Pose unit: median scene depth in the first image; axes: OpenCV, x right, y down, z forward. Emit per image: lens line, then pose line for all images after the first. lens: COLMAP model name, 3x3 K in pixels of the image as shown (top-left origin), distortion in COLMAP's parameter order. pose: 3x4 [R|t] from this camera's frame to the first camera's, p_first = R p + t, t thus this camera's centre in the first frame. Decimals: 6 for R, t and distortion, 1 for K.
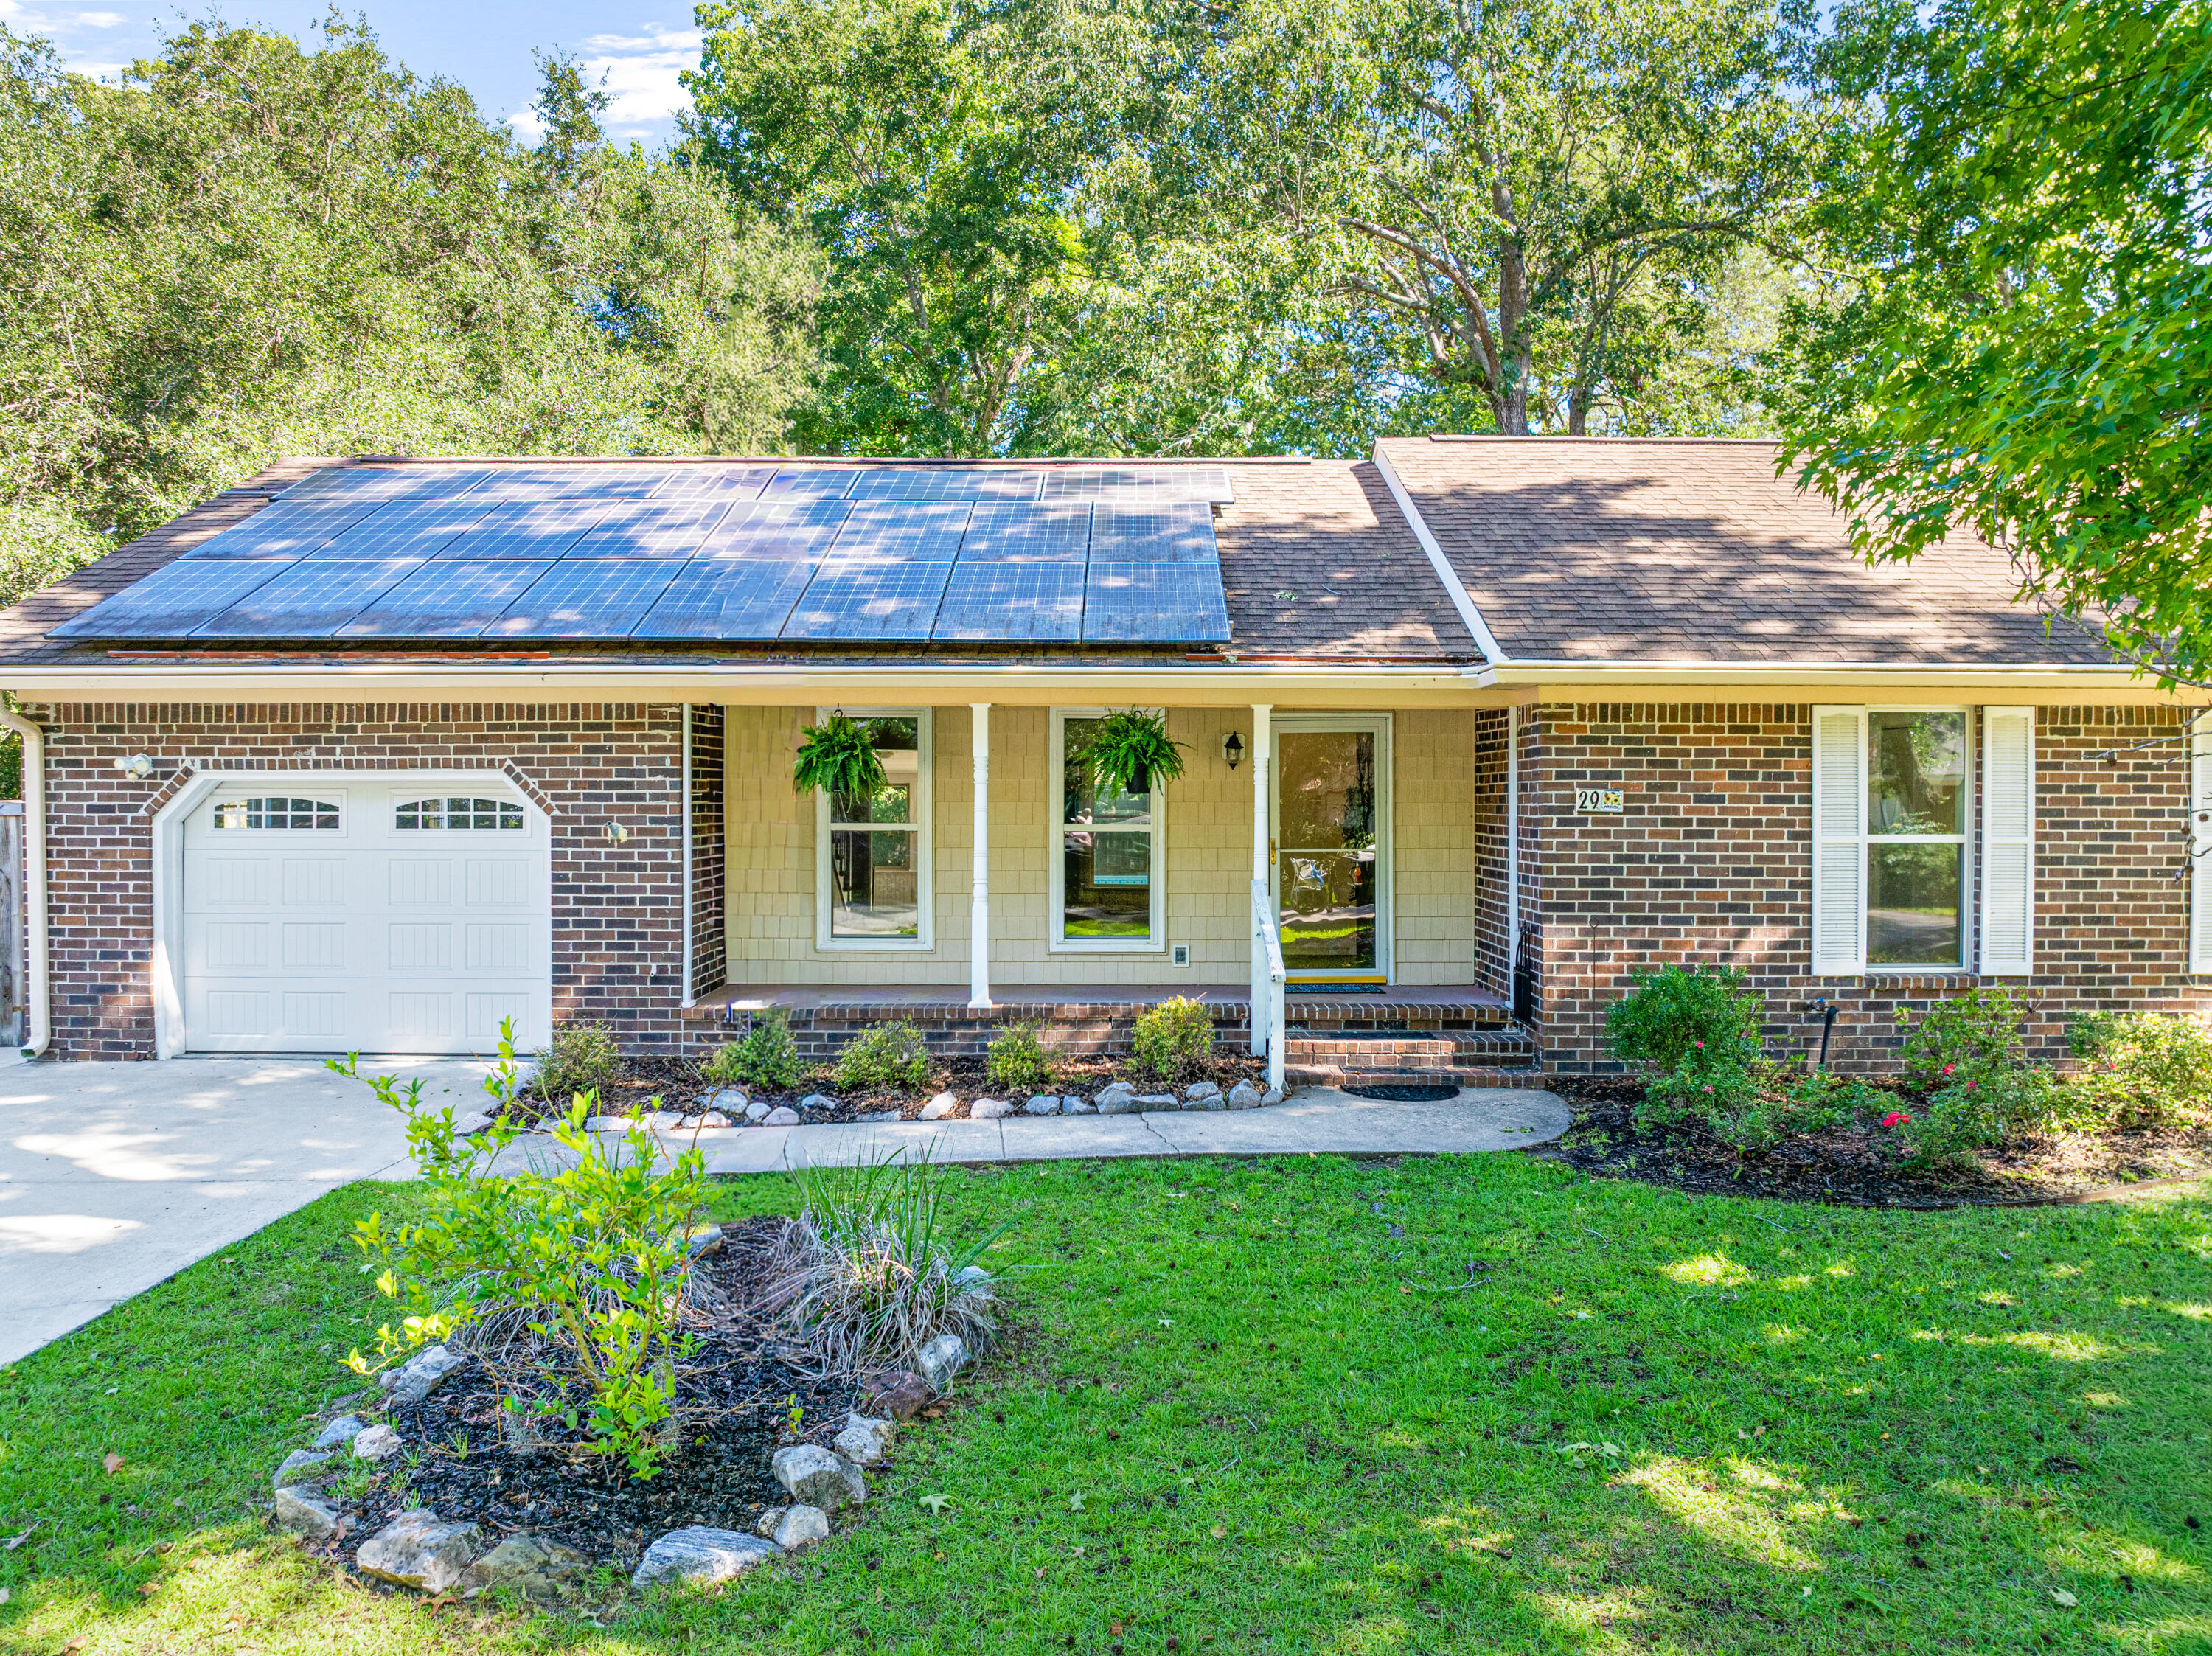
lens RADIAL K [[1562.5, 0, 1106.0], [0, 1562.5, 828.0], [0, 0, 1]] dist [-0.017721, -0.001275]
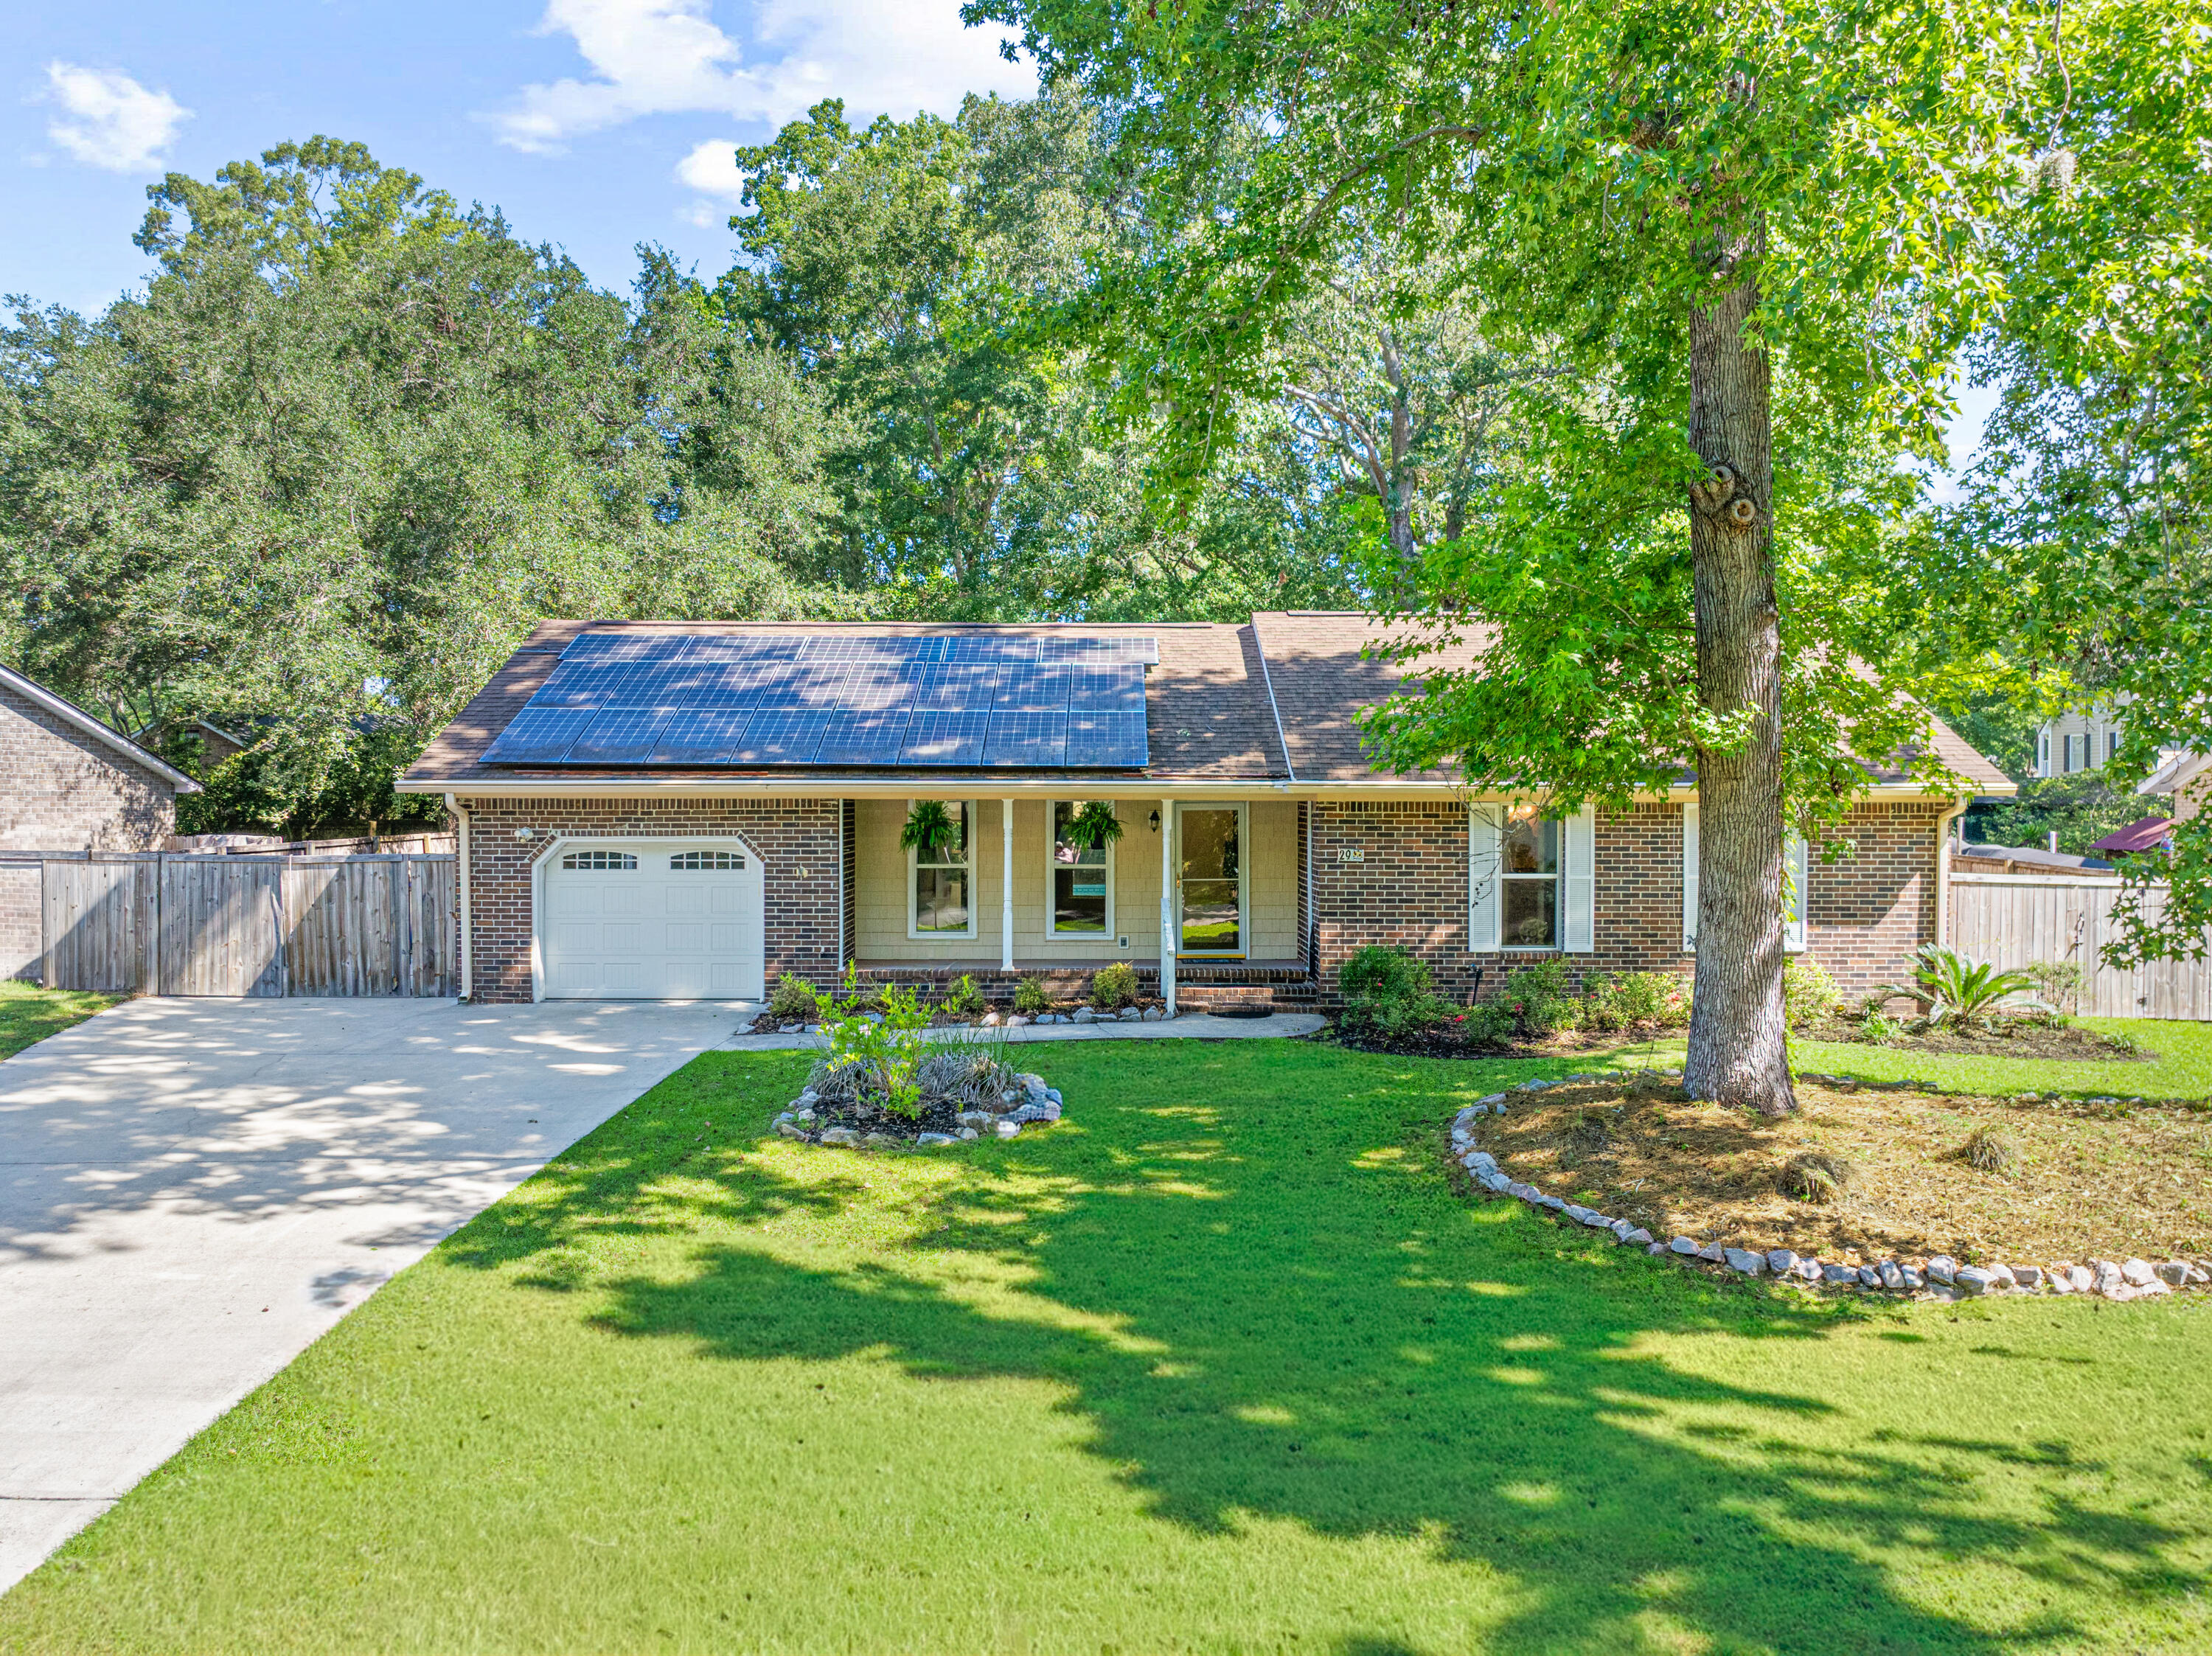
lens RADIAL K [[1528.5, 0, 1106.0], [0, 1528.5, 828.0], [0, 0, 1]] dist [0.039404, 0.000058]
pose [[0.999916, 0.000104, 0.012987, 0.007708], [-0.000082, 0.999998, -0.001739, -0.043843], [-0.012987, 0.001738, 0.999914, -0.736215]]
